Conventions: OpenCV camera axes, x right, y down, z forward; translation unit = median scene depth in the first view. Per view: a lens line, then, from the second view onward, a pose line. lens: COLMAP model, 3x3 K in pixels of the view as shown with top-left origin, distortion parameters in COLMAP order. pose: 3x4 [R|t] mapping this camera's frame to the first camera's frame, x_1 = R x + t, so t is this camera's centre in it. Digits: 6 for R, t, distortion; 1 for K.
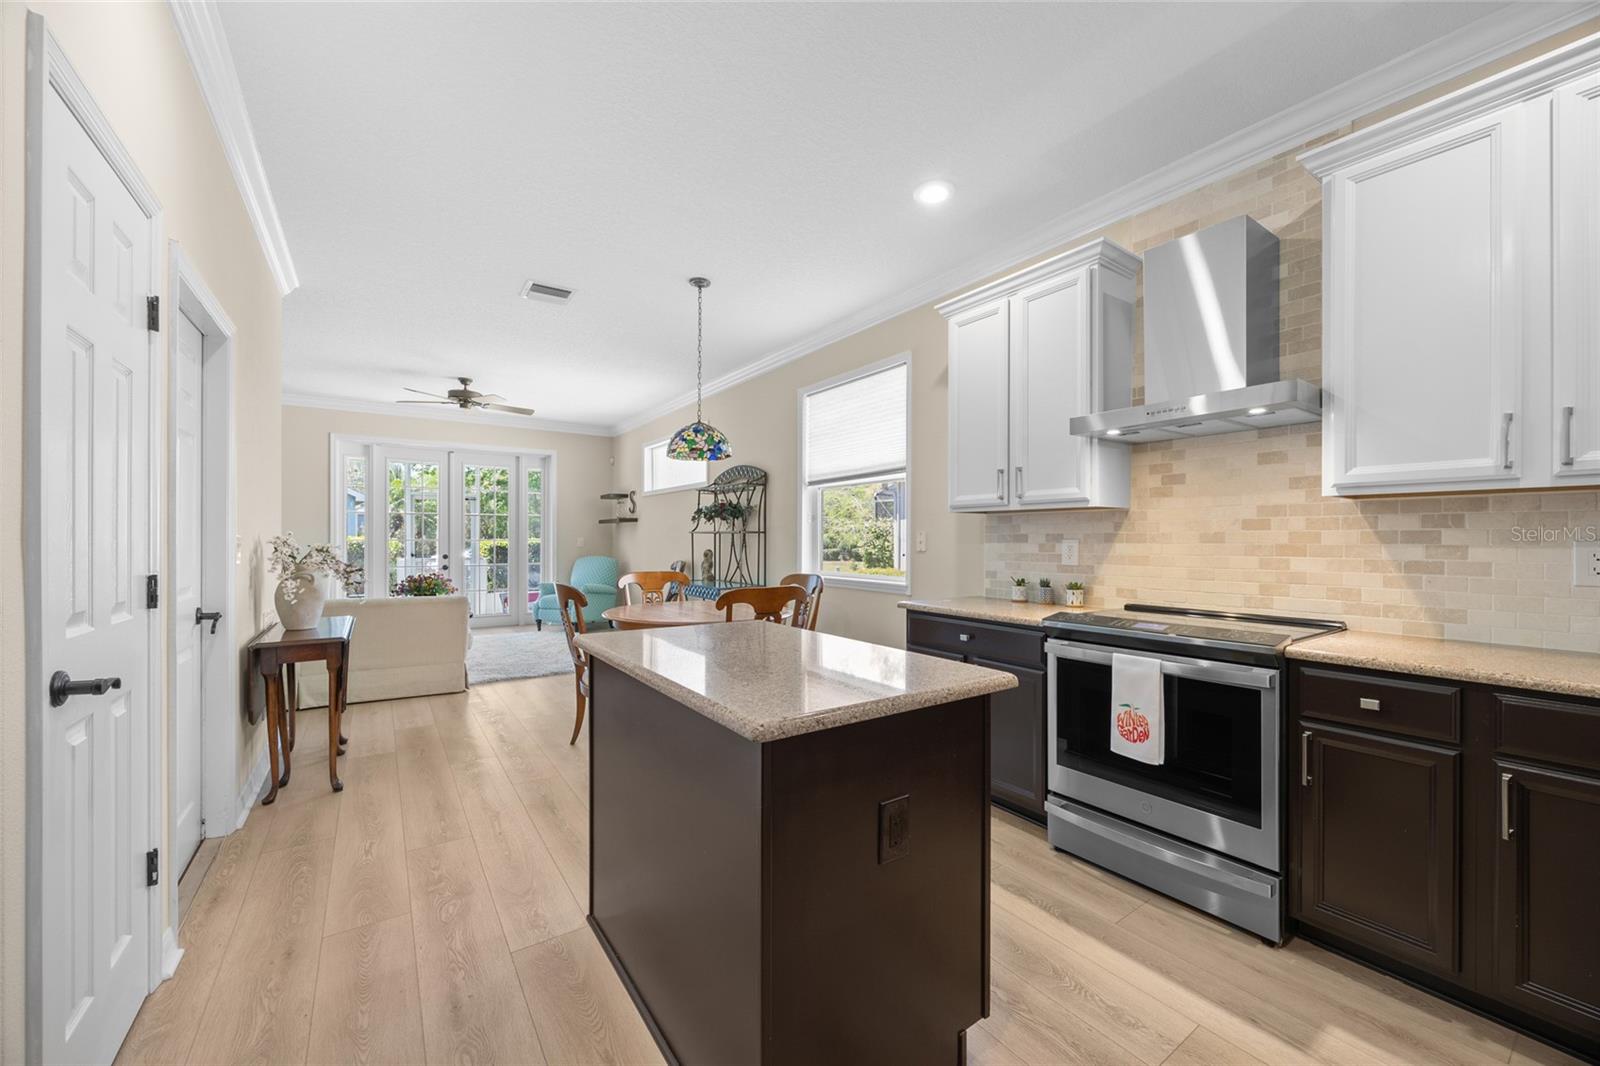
lens RADIAL K [[615.8, 0, 807.2], [0, 615.8, 541.7], [0, 0, 1]] dist [-0.000492, -0.000056]
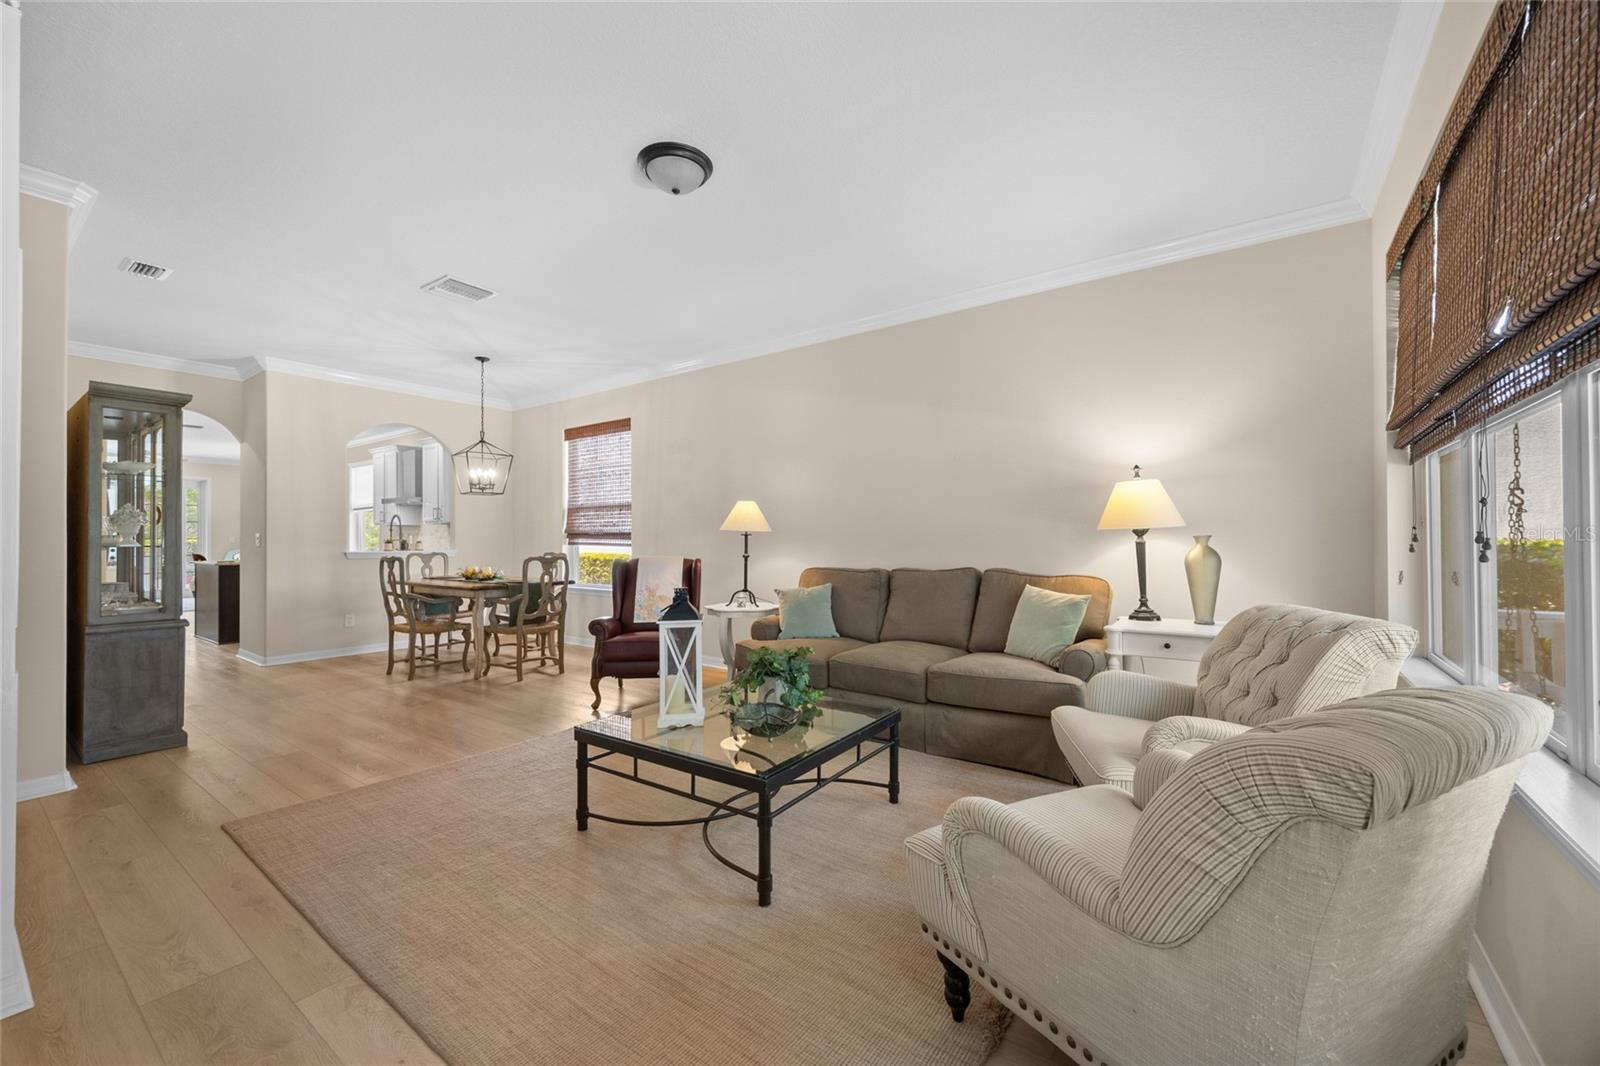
lens RADIAL K [[613.4, 0, 803.9], [0, 613.4, 539.1], [0, 0, 1]] dist [-0.001689, -0.000025]
pose [[0.940879, -0.006229, 0.338684, 1.515103], [0.007157, 0.999973, -0.001491, 0.042046], [-0.338666, 0.003827, 0.940899, -3.048050]]
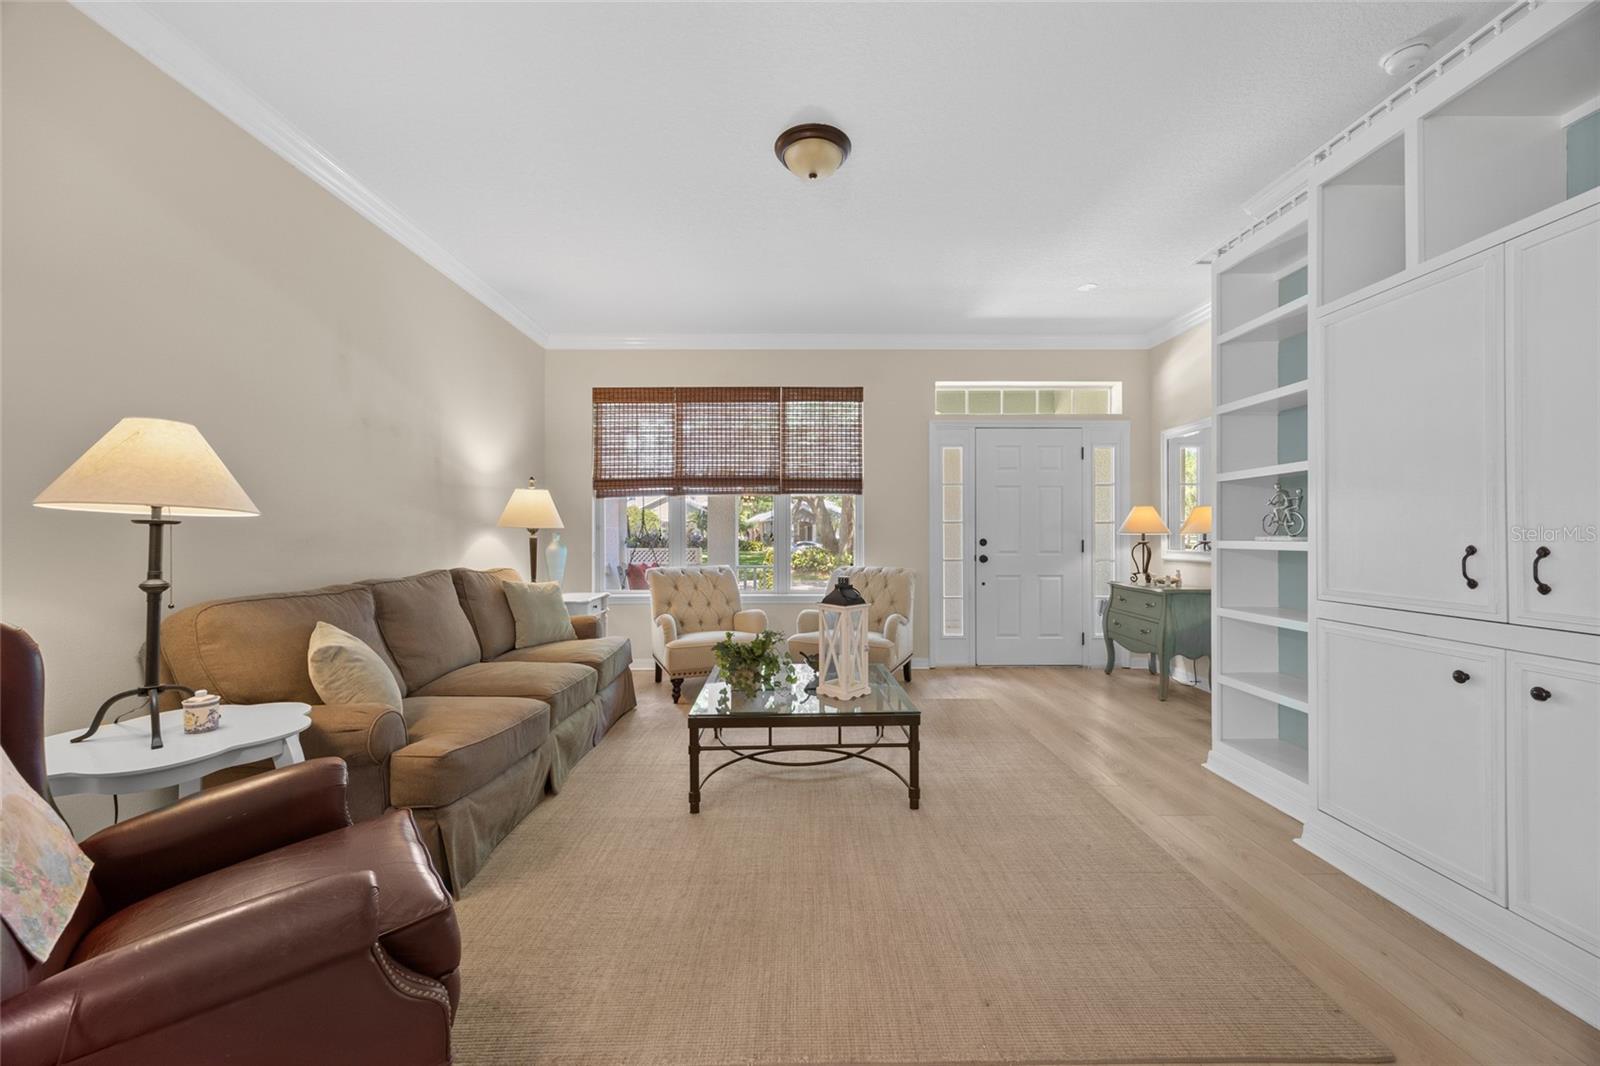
lens RADIAL K [[615.5, 0, 800.0], [0, 615.5, 533.0], [0, 0, 1]] dist [0.002773, 0.000073]
pose [[-0.820062, -0.001354, 0.572274, 1.076193], [0.000054, 0.999997, 0.002443, 0.032618], [-0.572275, 0.002035, -0.820059, -1.045712]]
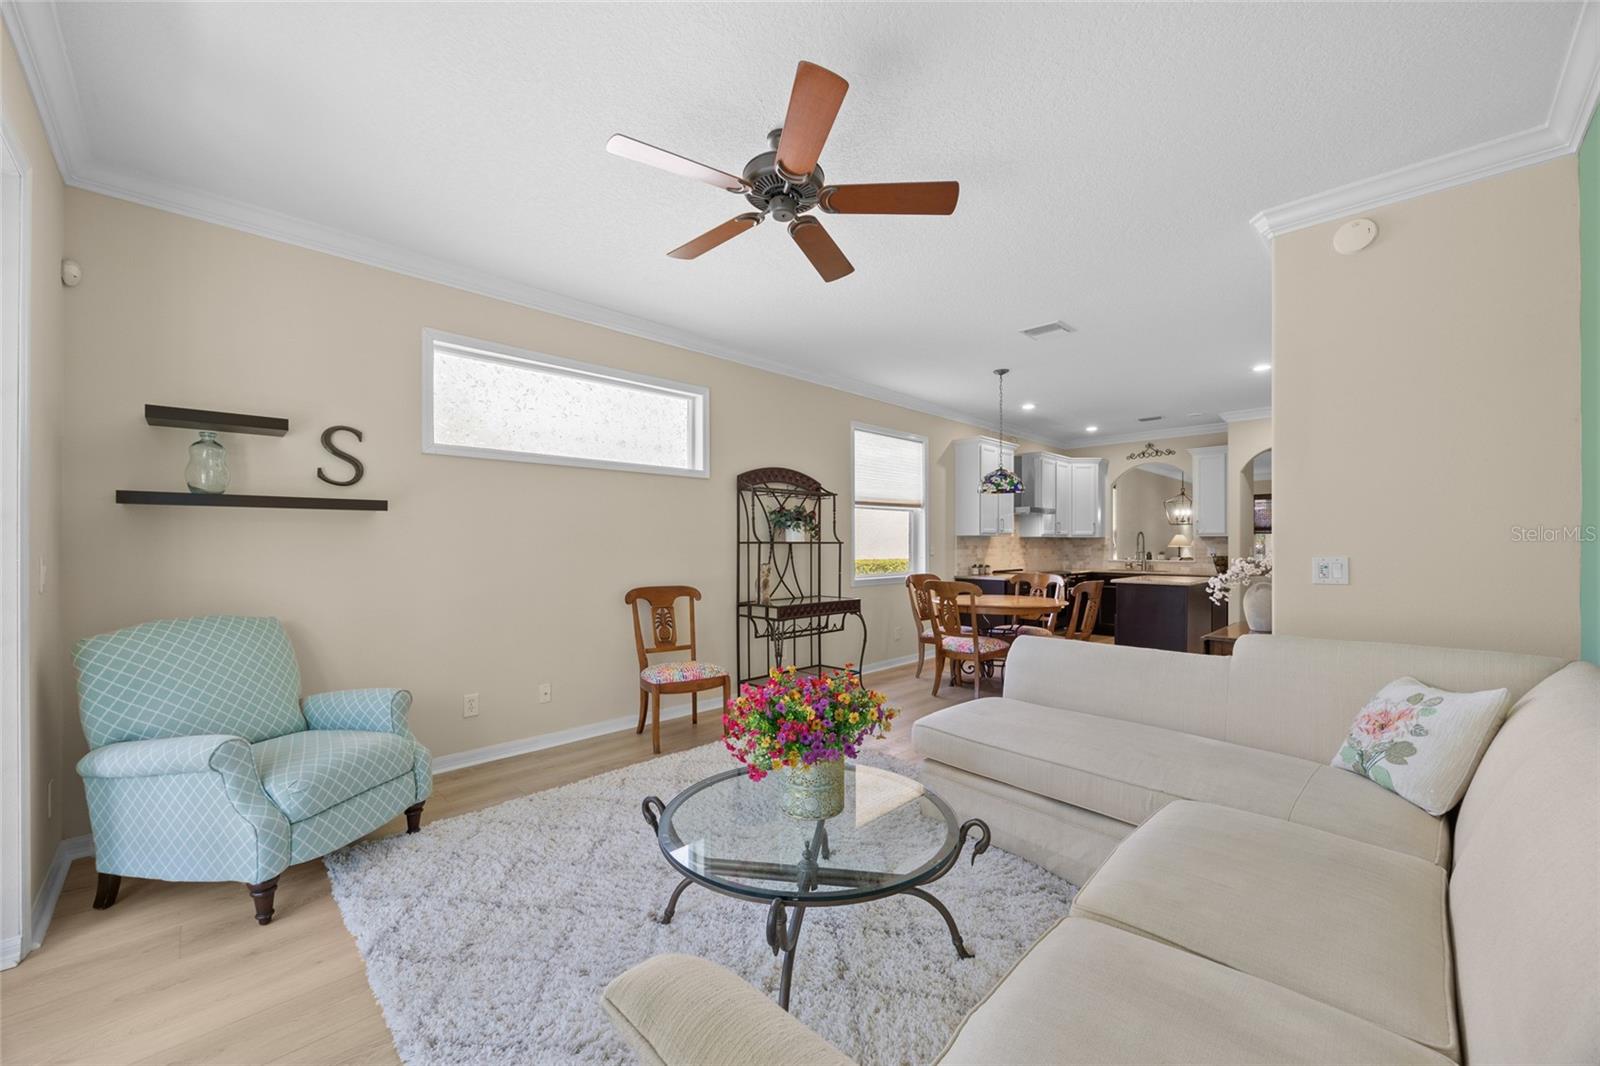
lens RADIAL K [[613.4, 0, 803.9], [0, 613.4, 539.1], [0, 0, 1]] dist [-0.001689, -0.000025]
pose [[-0.173430, 0.002428, 0.984843, -2.346838], [0.001637, 0.999996, -0.002177, -0.042364], [-0.984845, 0.001235, -0.173433, 2.655350]]
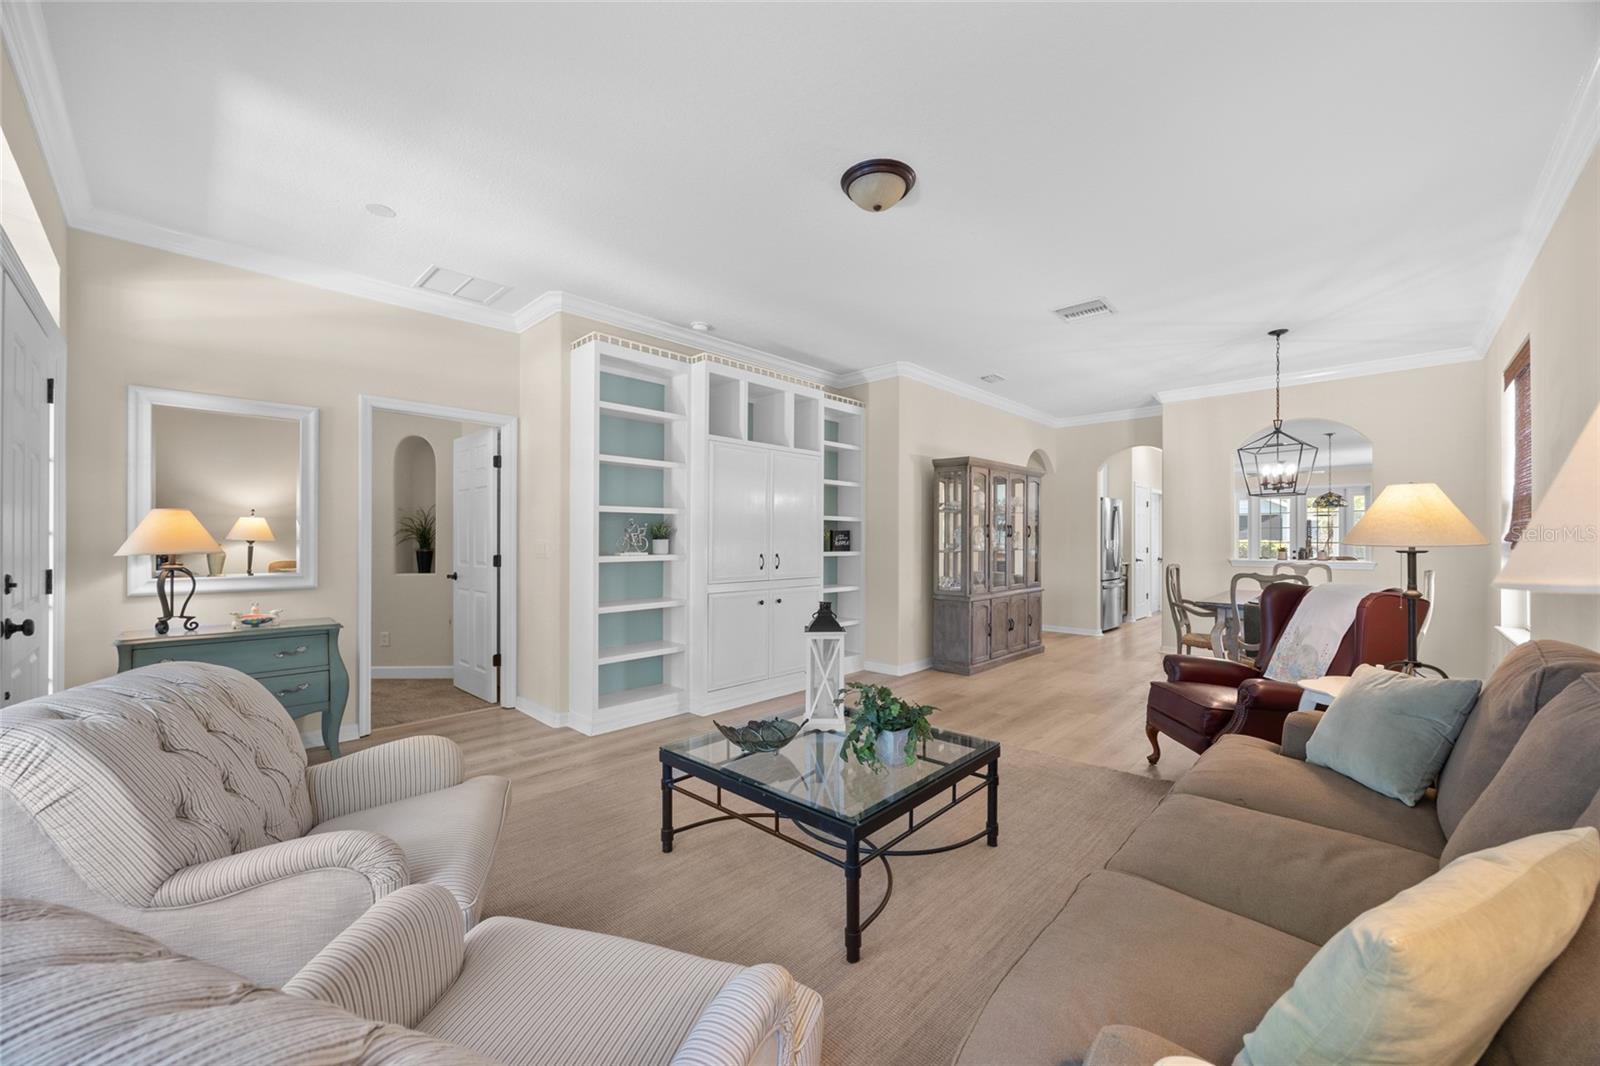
lens RADIAL K [[605.9, 0, 800.0], [0, 605.9, 533.0], [0, 0, 1]] dist [-0.002920, -0.000213]
pose [[0.197568, -0.009853, -0.980240, 2.701775], [-0.004741, 0.999928, -0.011007, 0.006695], [0.980278, 0.006822, 0.197507, -2.297173]]
